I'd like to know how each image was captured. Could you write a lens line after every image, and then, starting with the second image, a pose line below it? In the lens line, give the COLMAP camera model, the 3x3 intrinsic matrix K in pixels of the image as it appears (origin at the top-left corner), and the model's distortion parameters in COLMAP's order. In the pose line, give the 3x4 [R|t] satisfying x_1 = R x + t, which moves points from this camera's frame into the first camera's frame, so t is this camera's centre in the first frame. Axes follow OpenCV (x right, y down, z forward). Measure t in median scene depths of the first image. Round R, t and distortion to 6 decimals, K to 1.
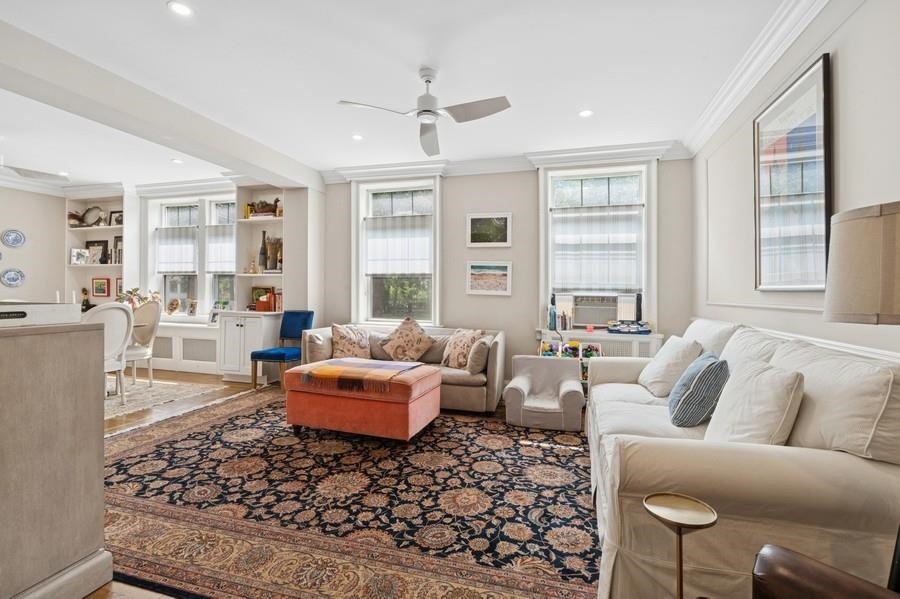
lens RADIAL K [[415.1, 0, 445.8], [0, 415.1, 301.0], [0, 0, 1]] dist [0.001007, 0.001951]
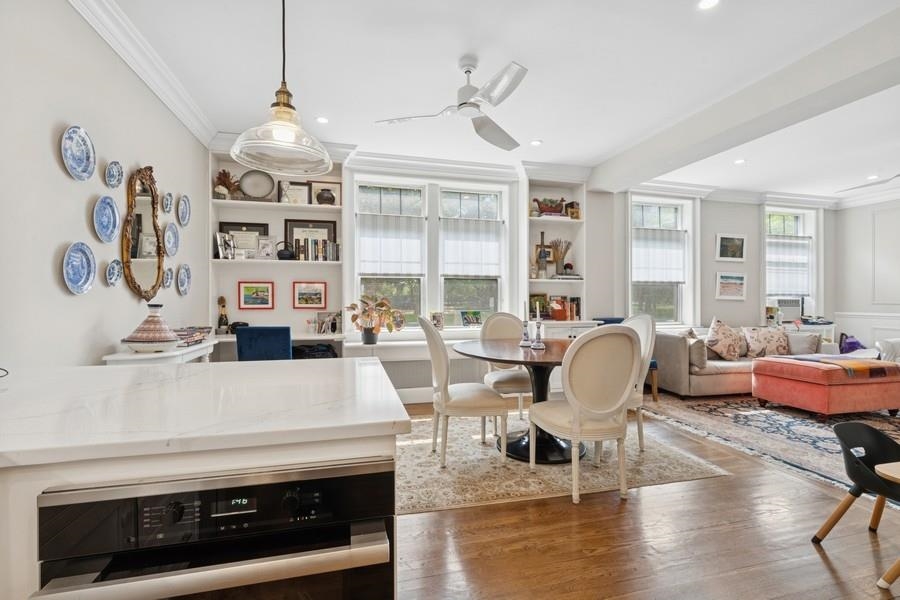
lens RADIAL K [[415.1, 0, 445.5], [0, 415.1, 303.8], [0, 0, 1]] dist [0.001007, 0.001951]
pose [[0.840490, -0.018151, 0.541522, -2.063362], [0.018655, 0.999816, 0.004558, -0.037918], [-0.541505, 0.006271, 0.840674, 0.662867]]
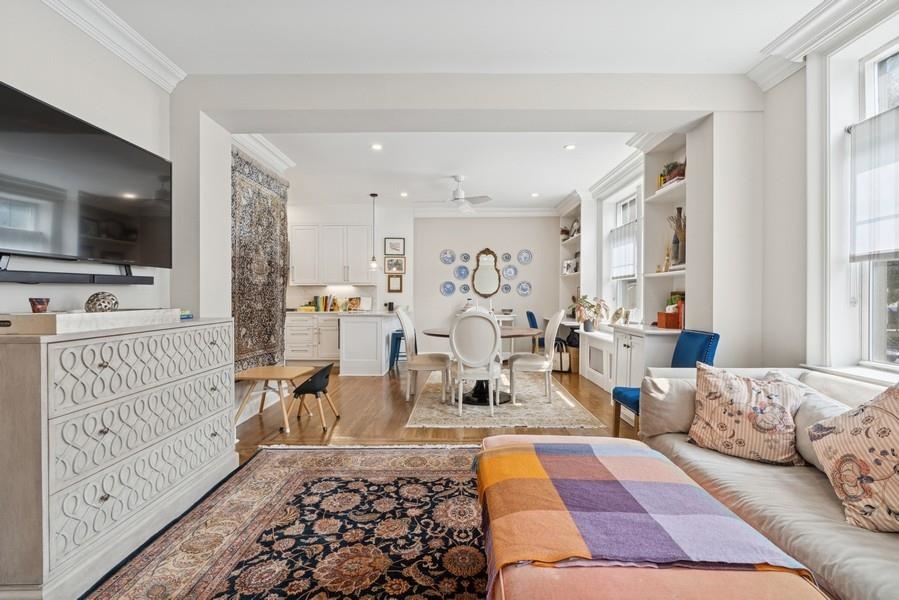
lens RADIAL K [[414.7, 0, 458.3], [0, 414.7, 300.4], [0, 0, 1]] dist [0.001007, 0.001951]
pose [[0.297420, -0.002463, -0.954744, 0.169363], [-0.015126, 0.999859, -0.007292, -0.017662], [0.954627, 0.016610, 0.297341, 0.867219]]
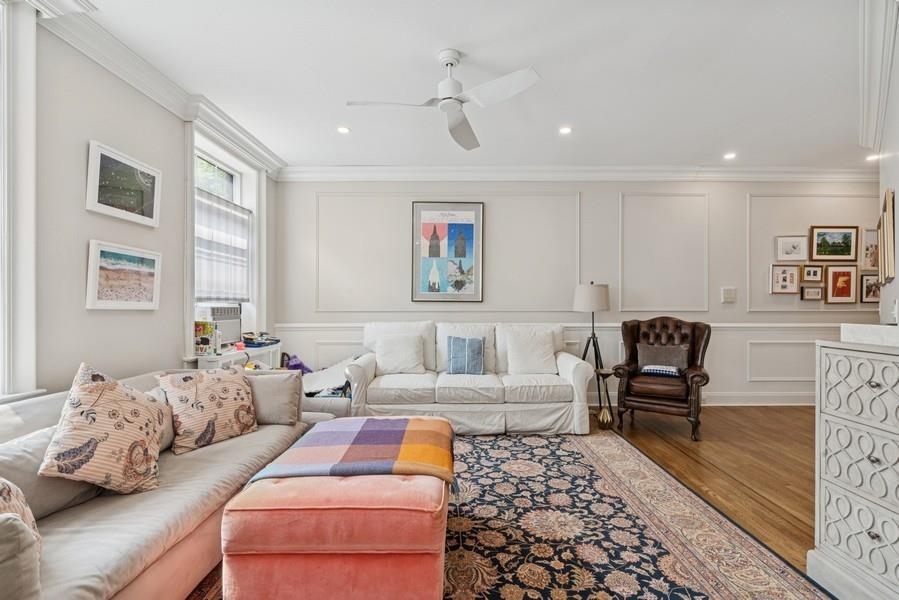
lens RADIAL K [[414.7, 0, 463.4], [0, 414.7, 293.2], [0, 0, 1]] dist [0.001007, 0.001951]
pose [[-0.315586, 0.009875, 0.948846, -0.860060], [0.015167, 0.999871, -0.005362, -0.041746], [-0.948776, 0.012699, -0.315695, 1.208708]]
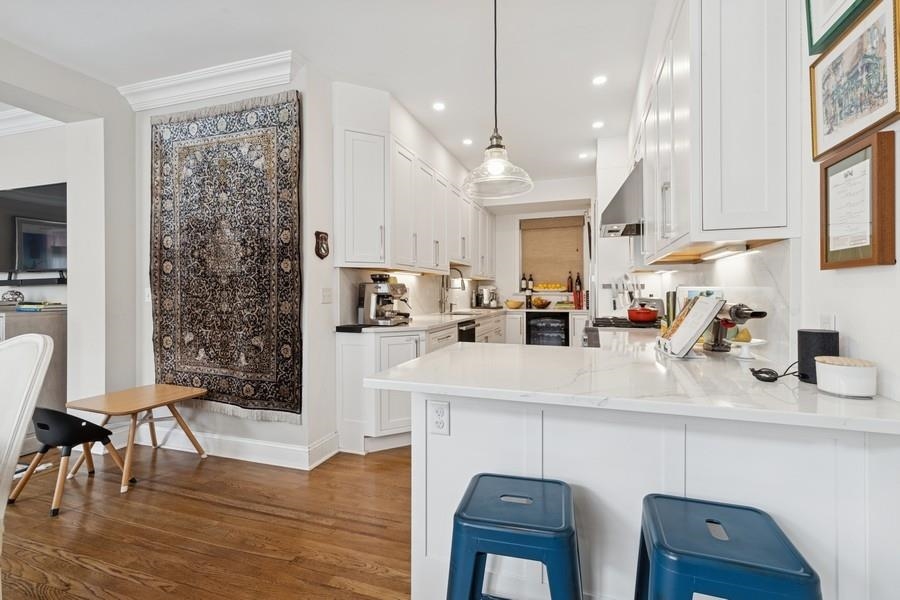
lens RADIAL K [[415.1, 0, 471.9], [0, 415.1, 293.3], [0, 0, 1]] dist [0.001007, 0.001951]
pose [[-0.999758, -0.008053, 0.020473, -1.934494], [-0.007538, 0.999657, 0.025078, -0.059270], [-0.020668, 0.024918, -0.999476, 1.594105]]
